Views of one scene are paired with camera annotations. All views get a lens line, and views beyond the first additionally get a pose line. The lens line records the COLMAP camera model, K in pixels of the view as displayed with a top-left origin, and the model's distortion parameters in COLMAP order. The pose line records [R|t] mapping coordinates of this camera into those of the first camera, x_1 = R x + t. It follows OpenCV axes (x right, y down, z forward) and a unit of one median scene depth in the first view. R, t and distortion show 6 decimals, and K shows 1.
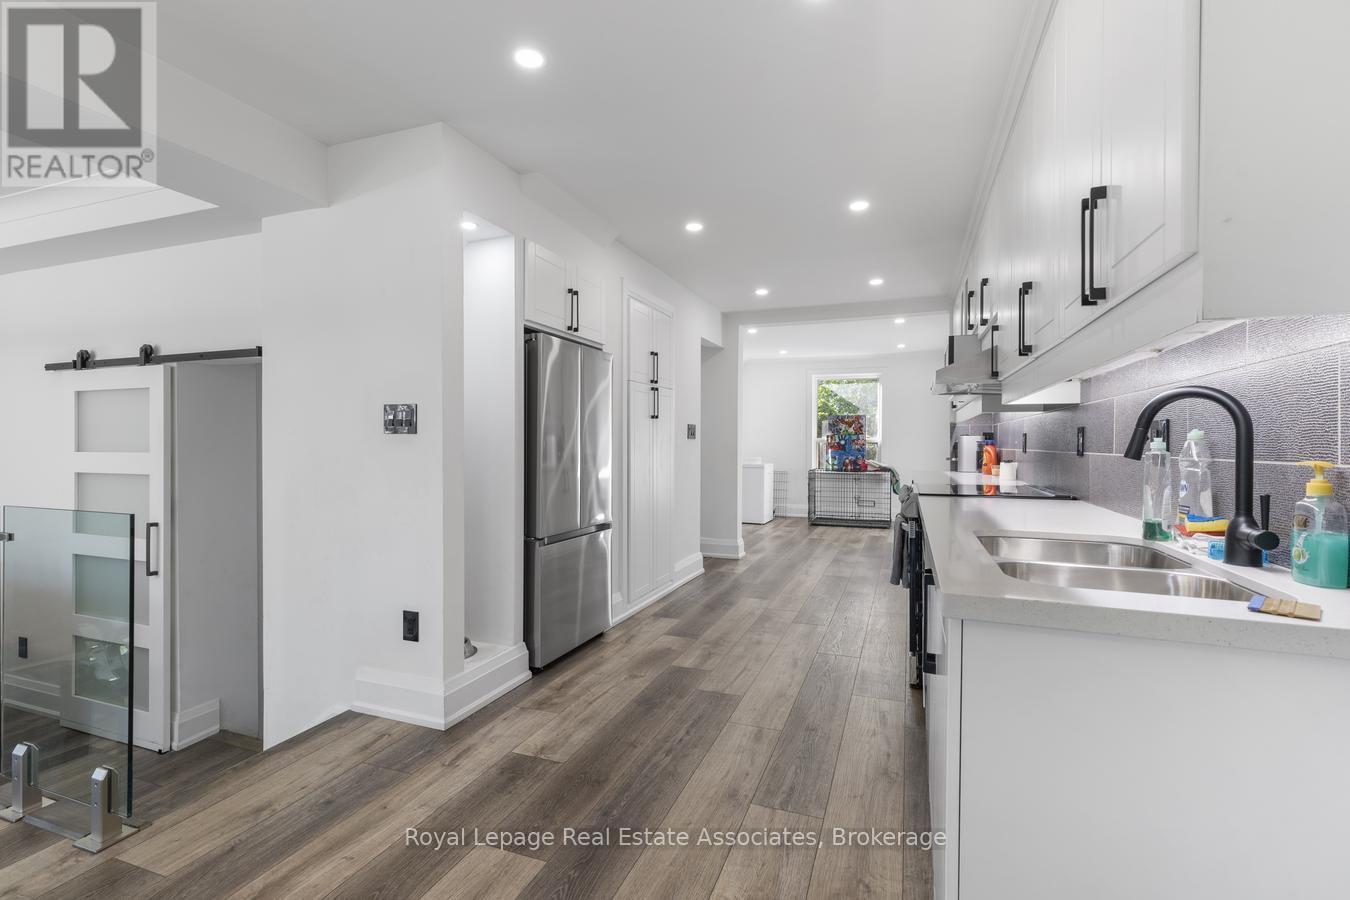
lens RADIAL K [[622.5, 0, 674.7], [0, 622.5, 446.0], [0, 0, 1]] dist [0.005059, 0.000661]
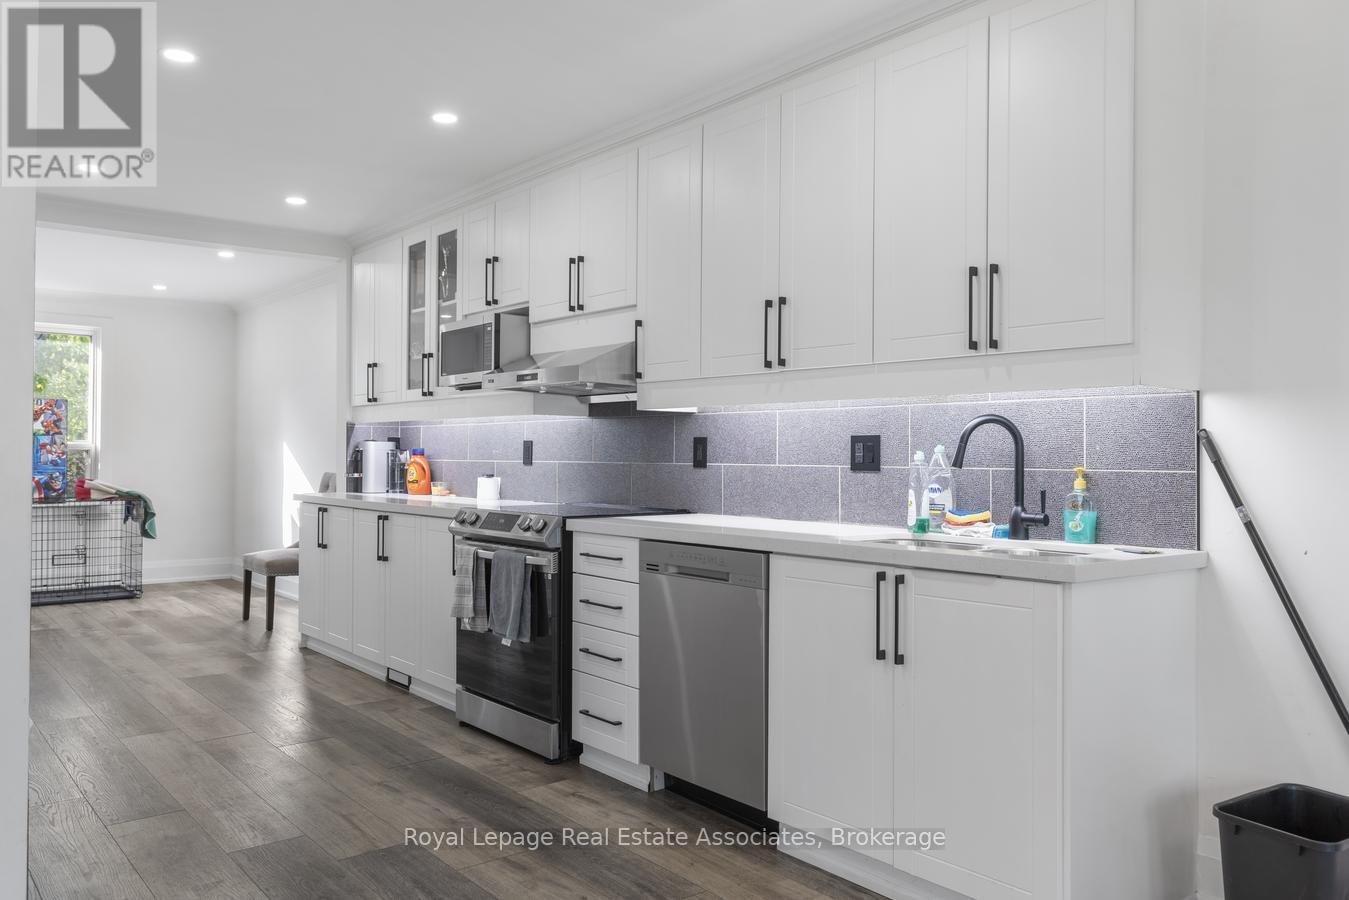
lens RADIAL K [[1043.2, 0, 677.3], [0, 1043.2, 449.9], [0, 0, 1]] dist [-0.000768, -0.000072]
pose [[0.504152, -0.000974, 0.863614, -0.436022], [0.002960, 0.999995, -0.000601, -0.005747], [-0.863610, 0.002859, 0.504153, 0.127766]]
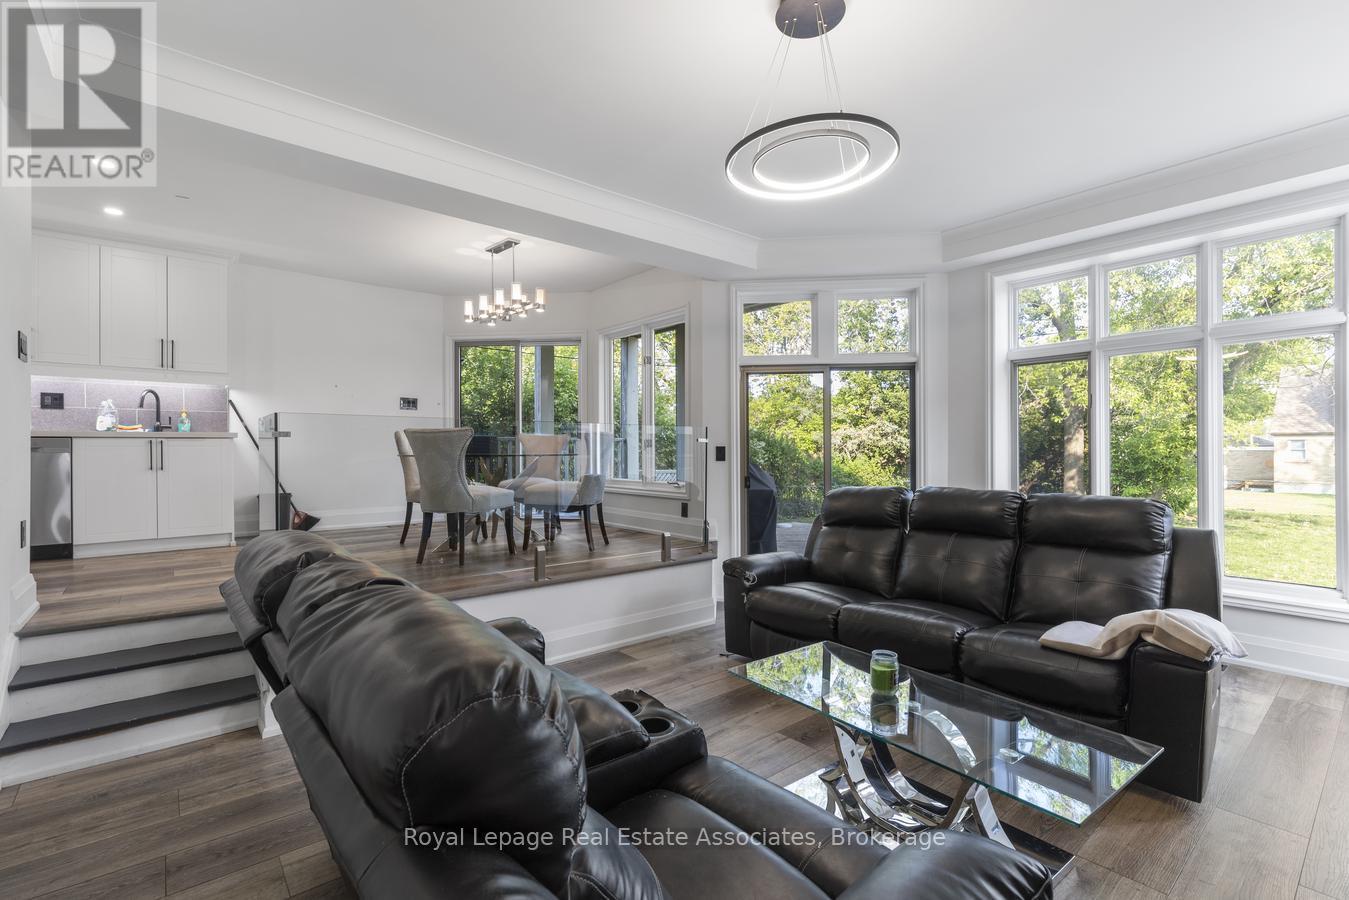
lens RADIAL K [[622.0, 0, 675.9], [0, 622.0, 448.9], [0, 0, 1]] dist [0.005059, 0.000661]
pose [[-0.868172, -0.002190, 0.496258, -1.149217], [0.001446, 0.999975, 0.006943, 0.073058], [-0.496261, 0.006745, -0.868147, 0.801652]]
